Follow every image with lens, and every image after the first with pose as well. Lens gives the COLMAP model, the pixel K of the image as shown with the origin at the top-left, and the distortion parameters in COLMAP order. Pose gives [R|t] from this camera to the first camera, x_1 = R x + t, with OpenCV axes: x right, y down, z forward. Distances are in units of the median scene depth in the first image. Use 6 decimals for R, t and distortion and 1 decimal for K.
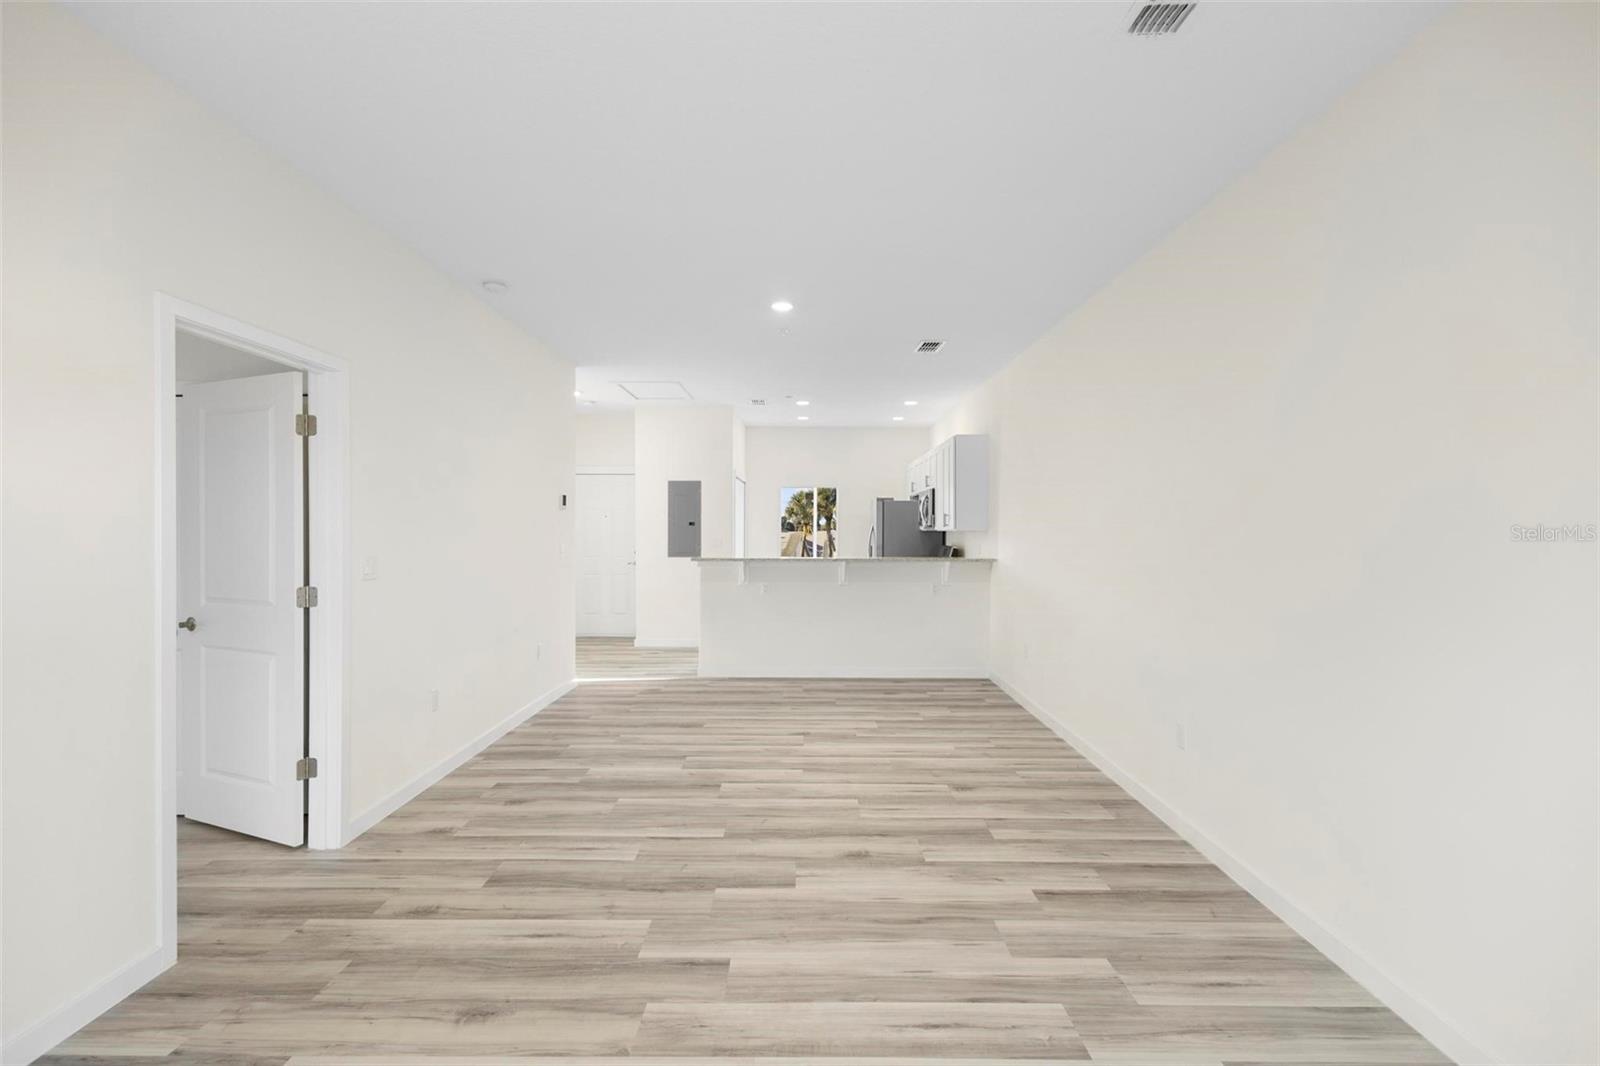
lens RADIAL K [[739.2, 0, 803.6], [0, 739.2, 546.5], [0, 0, 1]] dist [0.005581, -0.001160]
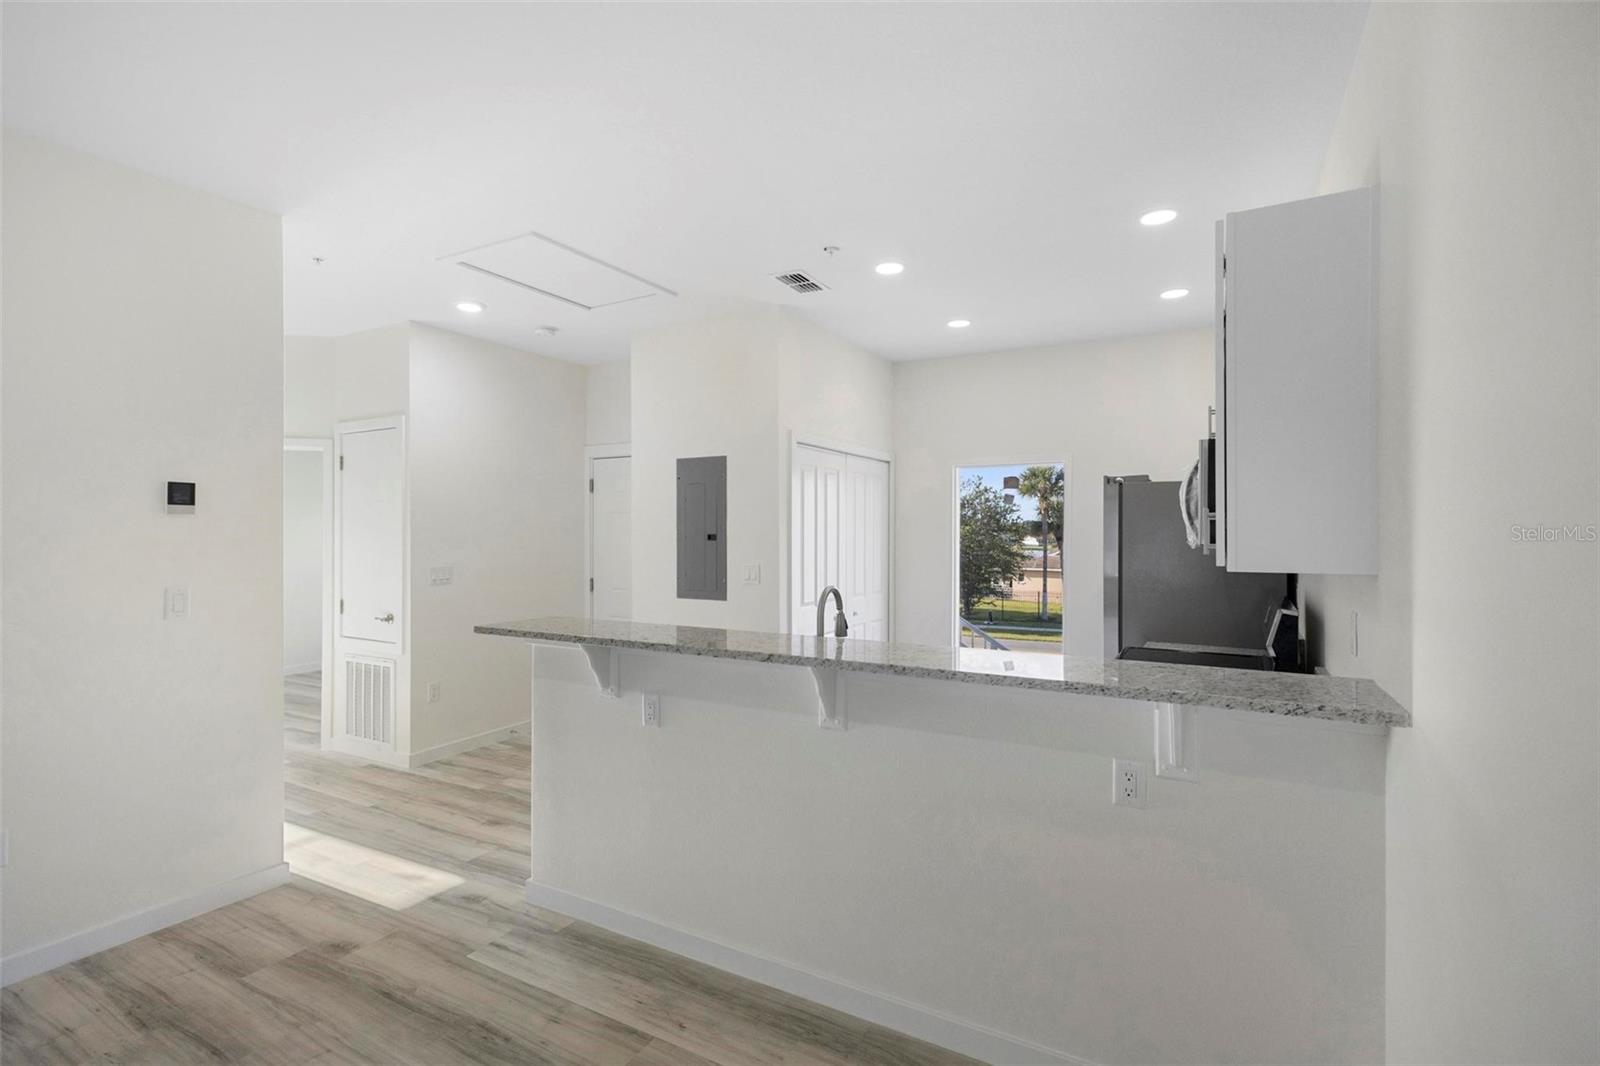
lens RADIAL K [[739.2, 0, 796.5], [0, 739.2, 530.3], [0, 0, 1]] dist [0.005581, -0.001160]
pose [[0.866237, -0.003864, -0.499618, 0.405211], [-0.010078, 0.999632, -0.025204, -0.055041], [0.499531, 0.026868, 0.865879, 1.364516]]
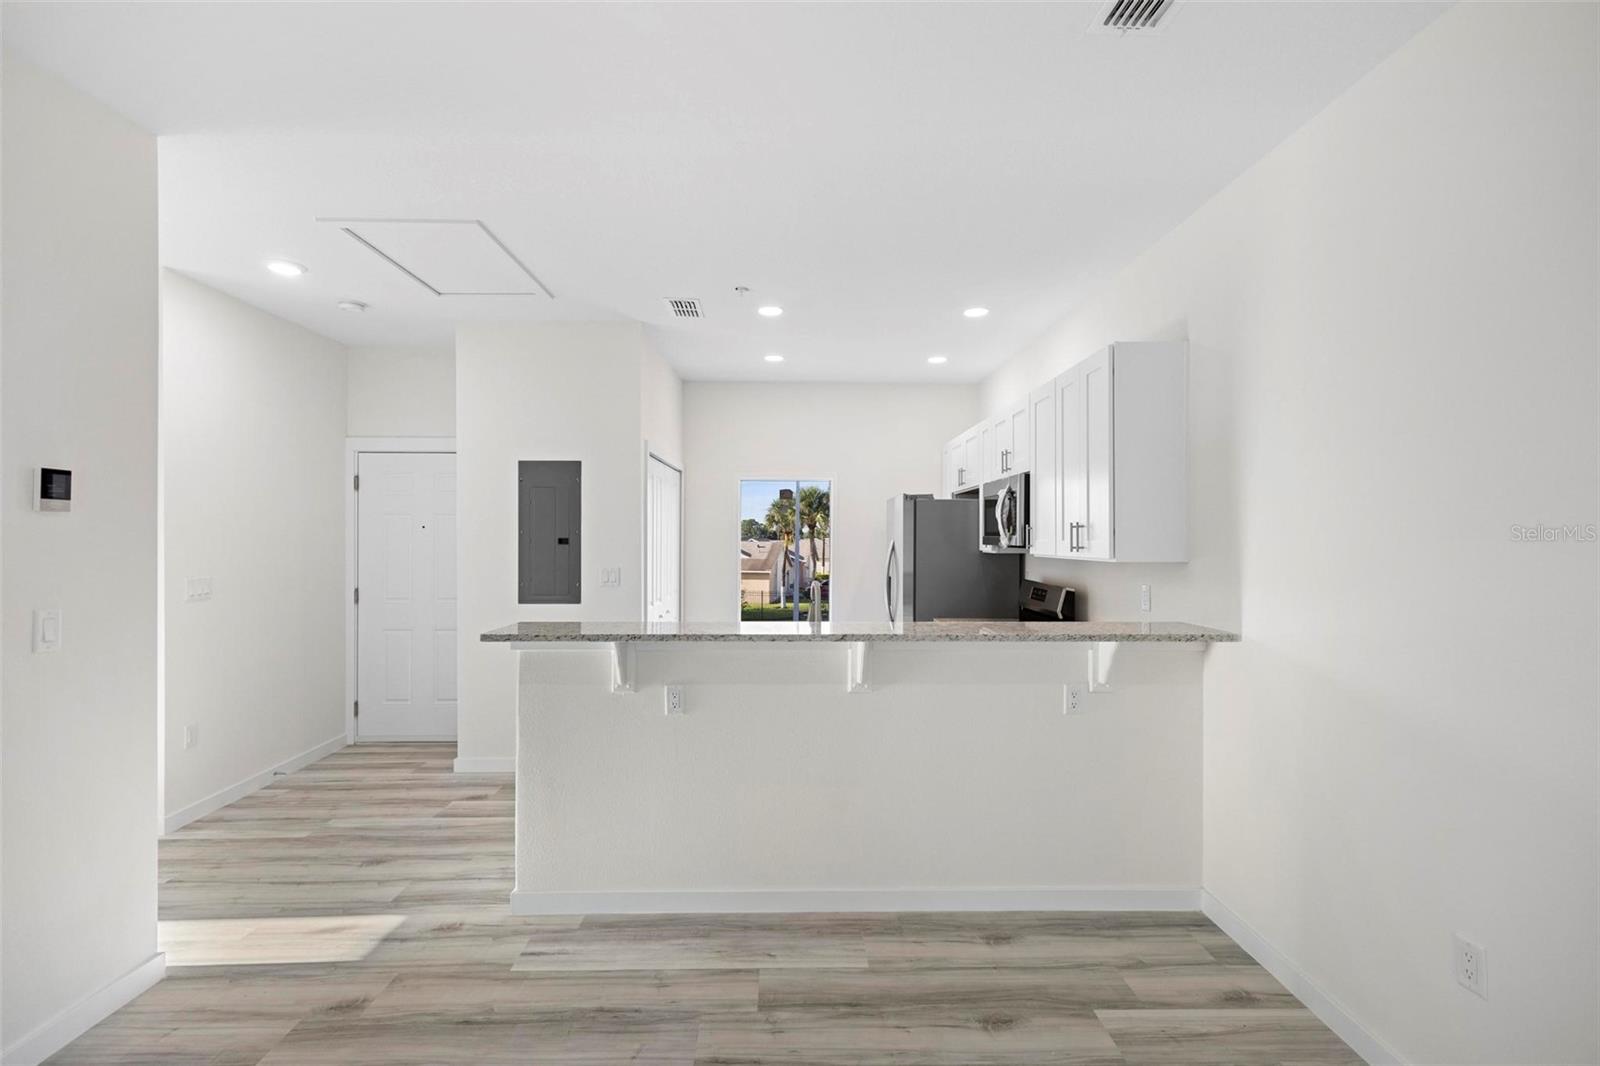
lens RADIAL K [[739.2, 0, 789.7], [0, 739.2, 530.2], [0, 0, 1]] dist [0.005581, -0.001160]
pose [[0.999989, 0.000328, 0.004588, 0.024095], [-0.000178, 0.999467, -0.032630, -0.051065], [-0.004596, 0.032629, 0.999457, 1.118057]]
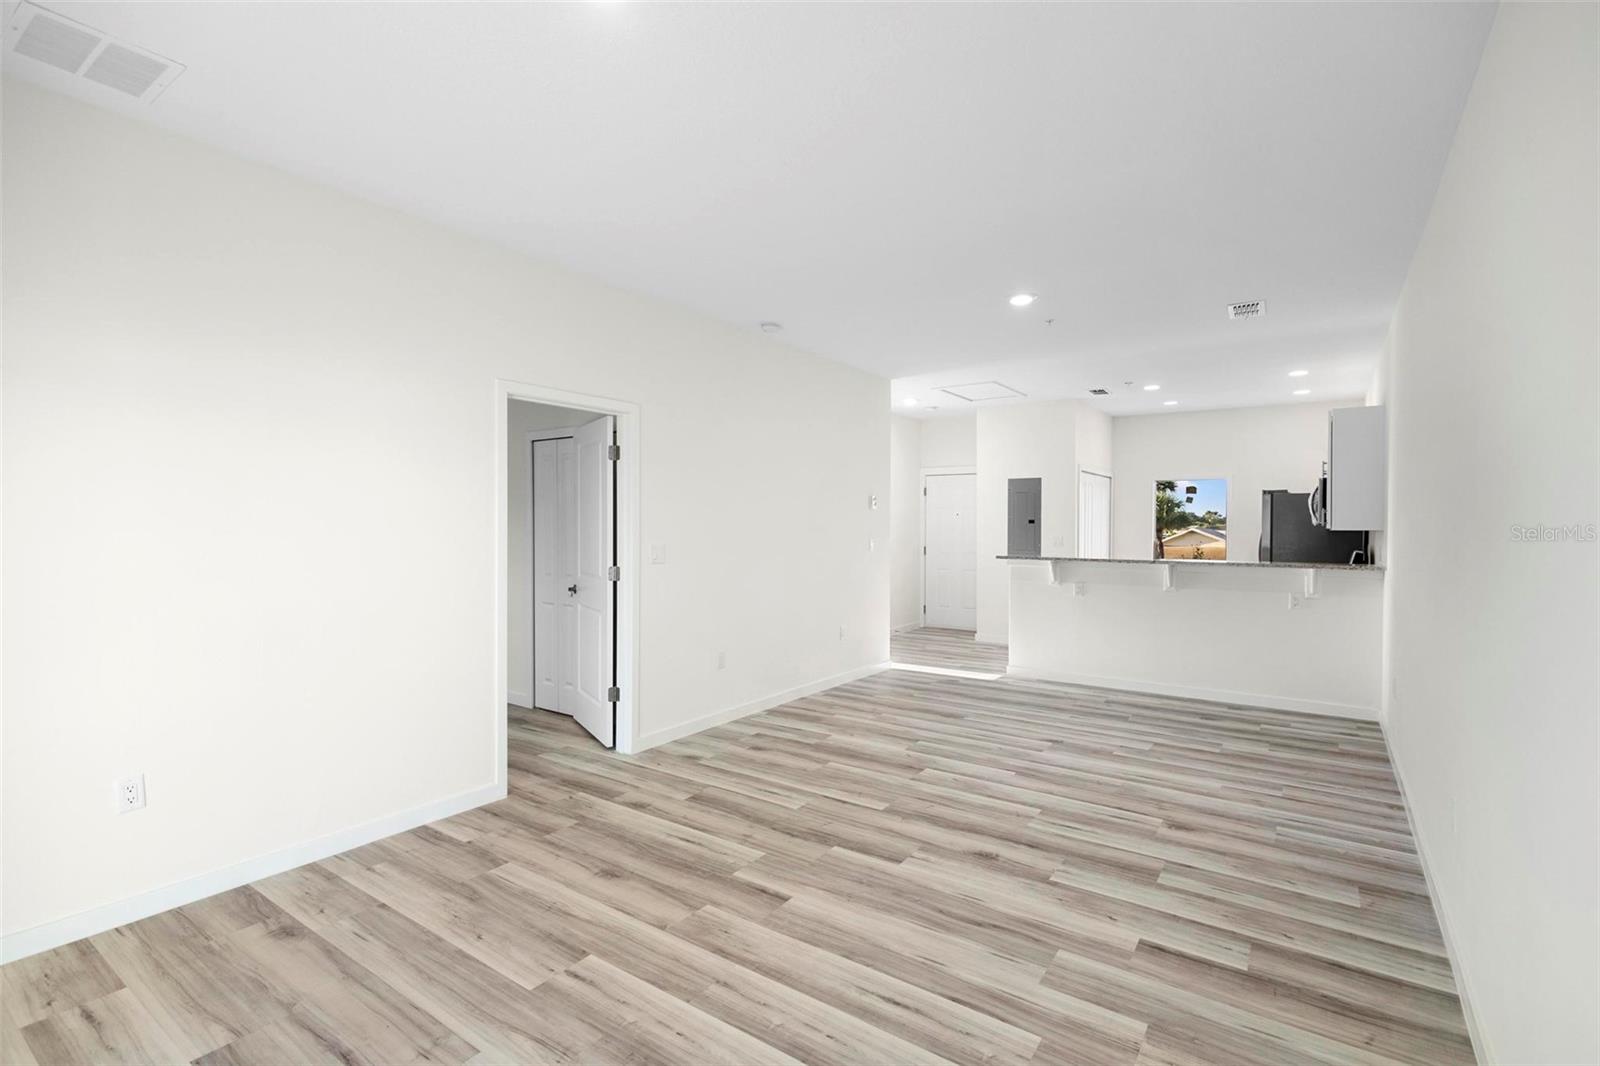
lens RADIAL K [[739.2, 0, 795.0], [0, 739.2, 536.5], [0, 0, 1]] dist [0.005581, -0.001160]
pose [[0.816095, 0.009662, -0.577838, 0.386271], [-0.016433, 0.999844, -0.006490, 0.001314], [0.577685, 0.014792, 0.816126, 0.035708]]
